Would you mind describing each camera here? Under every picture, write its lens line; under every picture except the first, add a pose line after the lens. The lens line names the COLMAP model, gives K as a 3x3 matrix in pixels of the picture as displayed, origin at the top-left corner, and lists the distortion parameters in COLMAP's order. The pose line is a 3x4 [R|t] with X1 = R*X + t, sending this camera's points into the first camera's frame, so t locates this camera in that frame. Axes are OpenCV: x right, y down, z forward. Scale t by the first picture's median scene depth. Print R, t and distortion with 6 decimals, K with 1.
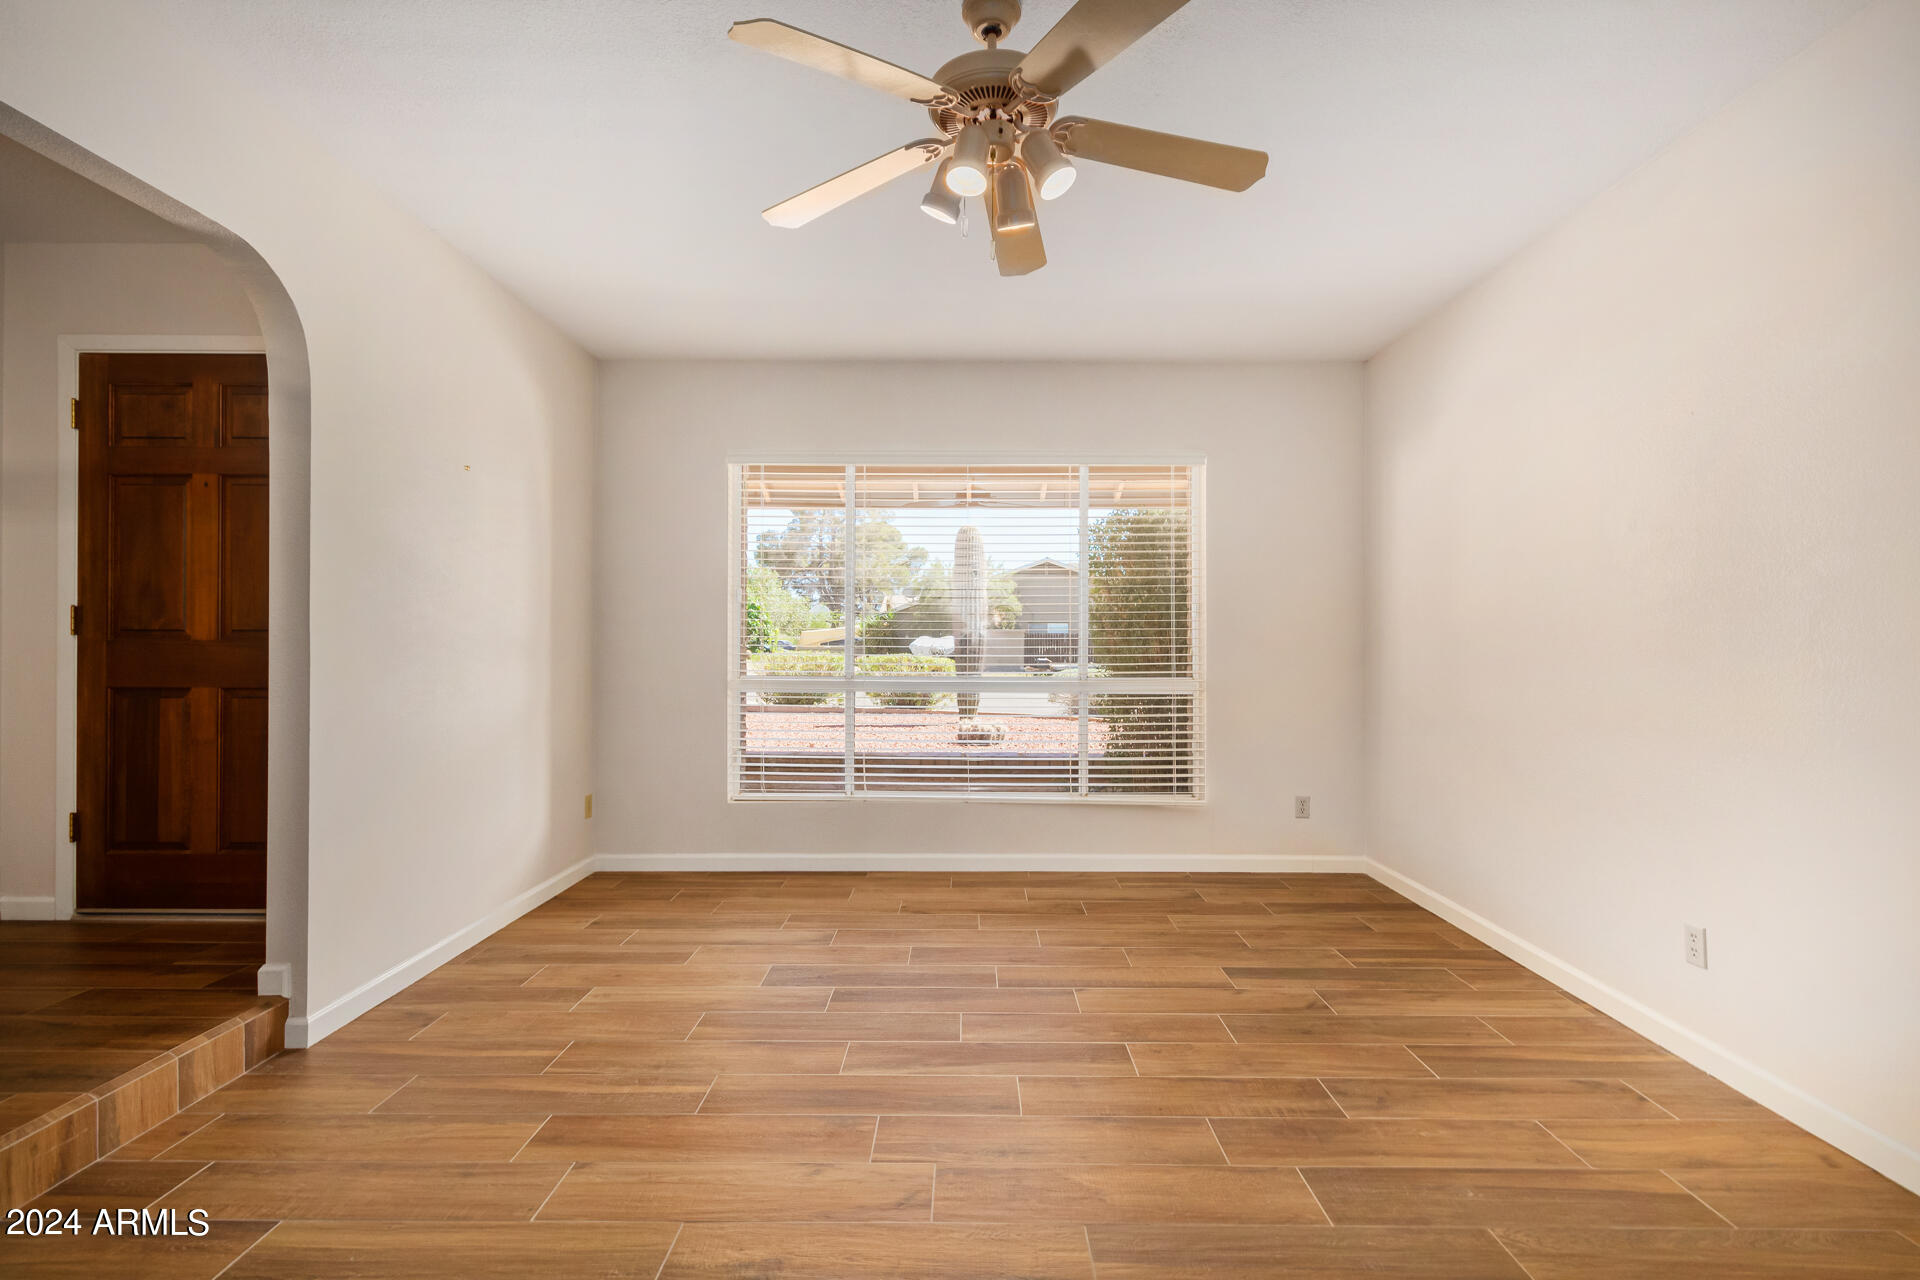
lens RADIAL K [[887.5, 0, 962.4], [0, 887.5, 637.1], [0, 0, 1]] dist [0.002941, -0.000498]
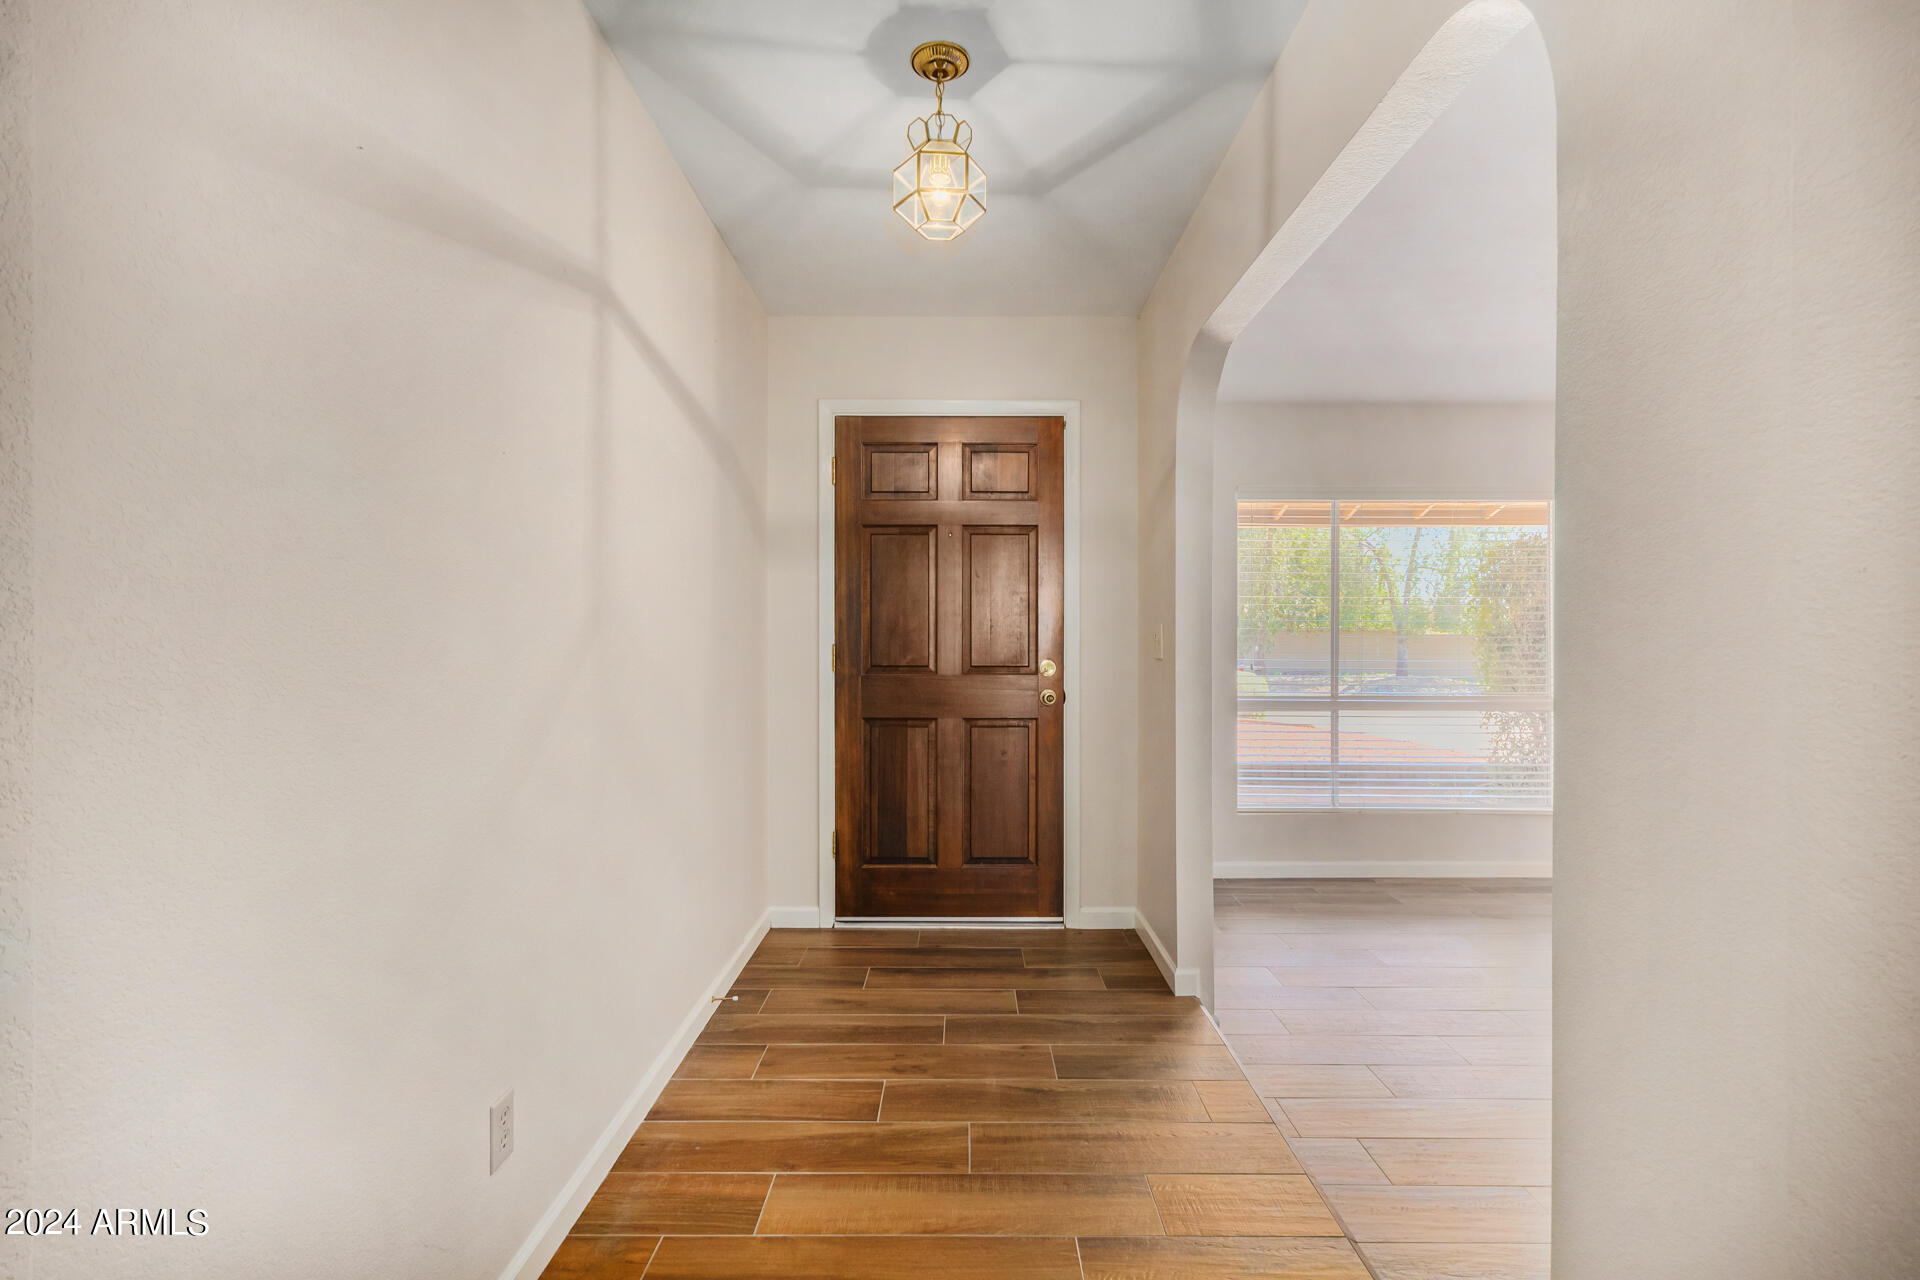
lens RADIAL K [[887.5, 0, 962.4], [0, 887.5, 637.1], [0, 0, 1]] dist [0.002941, -0.000498]
pose [[0.999947, 0.000069, 0.010299, -0.938202], [-0.000154, 0.999966, 0.008218, -0.059223], [-0.010298, -0.008219, 0.999913, -0.117438]]
